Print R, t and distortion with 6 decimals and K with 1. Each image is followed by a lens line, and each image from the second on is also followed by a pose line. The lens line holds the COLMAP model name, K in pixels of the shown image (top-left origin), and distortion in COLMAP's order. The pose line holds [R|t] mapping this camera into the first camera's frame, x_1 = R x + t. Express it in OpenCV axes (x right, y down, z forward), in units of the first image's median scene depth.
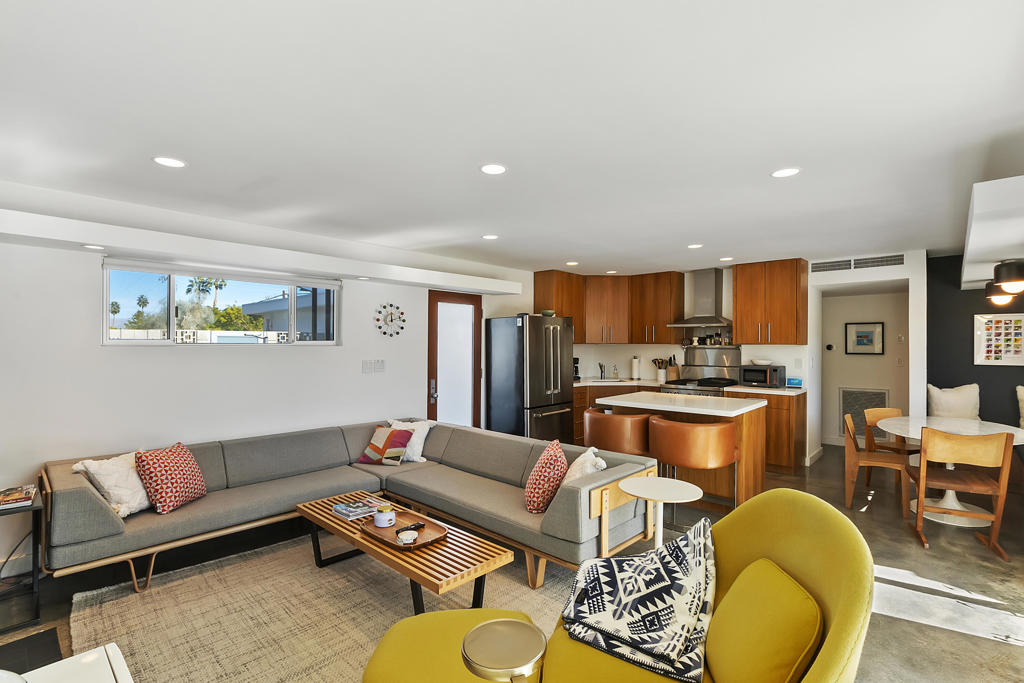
lens RADIAL K [[479.8, 0, 516.2], [0, 479.8, 342.3], [0, 0, 1]] dist [-0.001580, -0.000139]
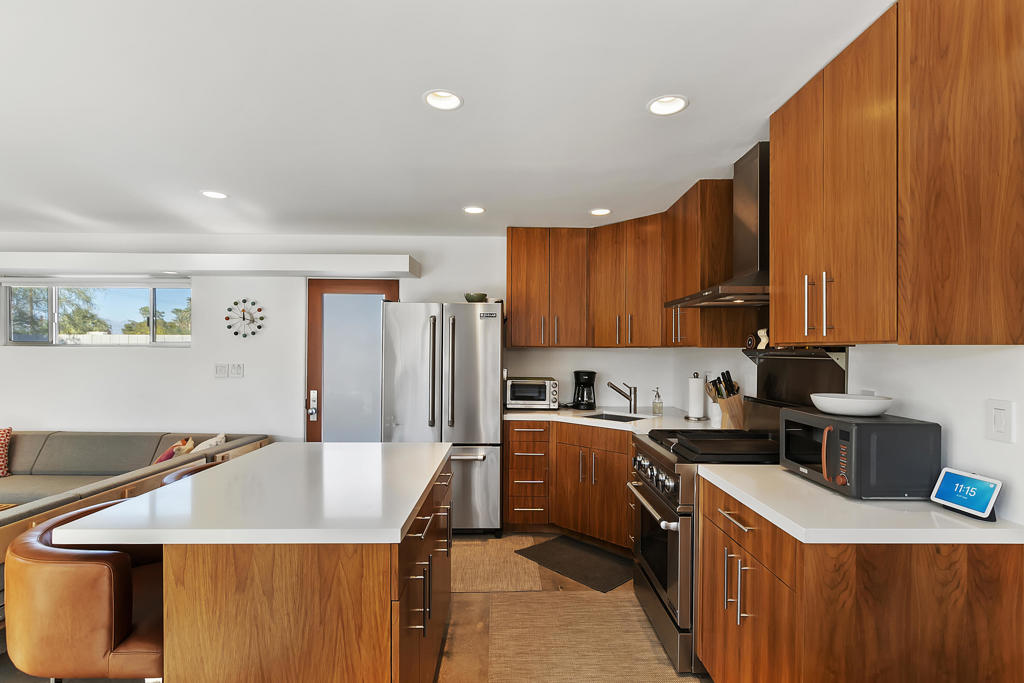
lens RADIAL K [[488.3, 0, 512.3], [0, 488.3, 350.3], [0, 0, 1]] dist [-0.000681, -0.000125]
pose [[0.686544, 0.001617, -0.727086, 0.625061], [-0.004469, 0.999988, -0.001995, 0.009796], [0.727074, 0.004619, 0.686543, 0.664649]]
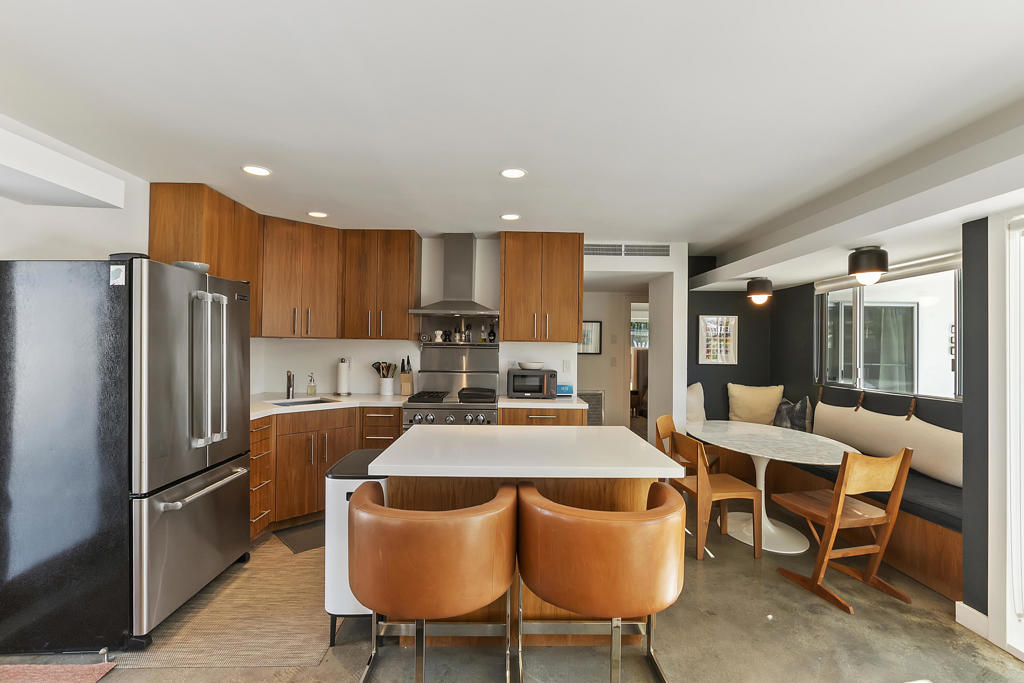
lens RADIAL K [[466.1, 0, 512.0], [0, 466.1, 341.5], [0, 0, 1]] dist [-0.004083, -0.000175]
pose [[0.725366, 0.014571, 0.688210, -0.020318], [-0.013021, 0.999888, -0.007446, 0.010463], [-0.688241, -0.003560, 0.725474, 0.509685]]
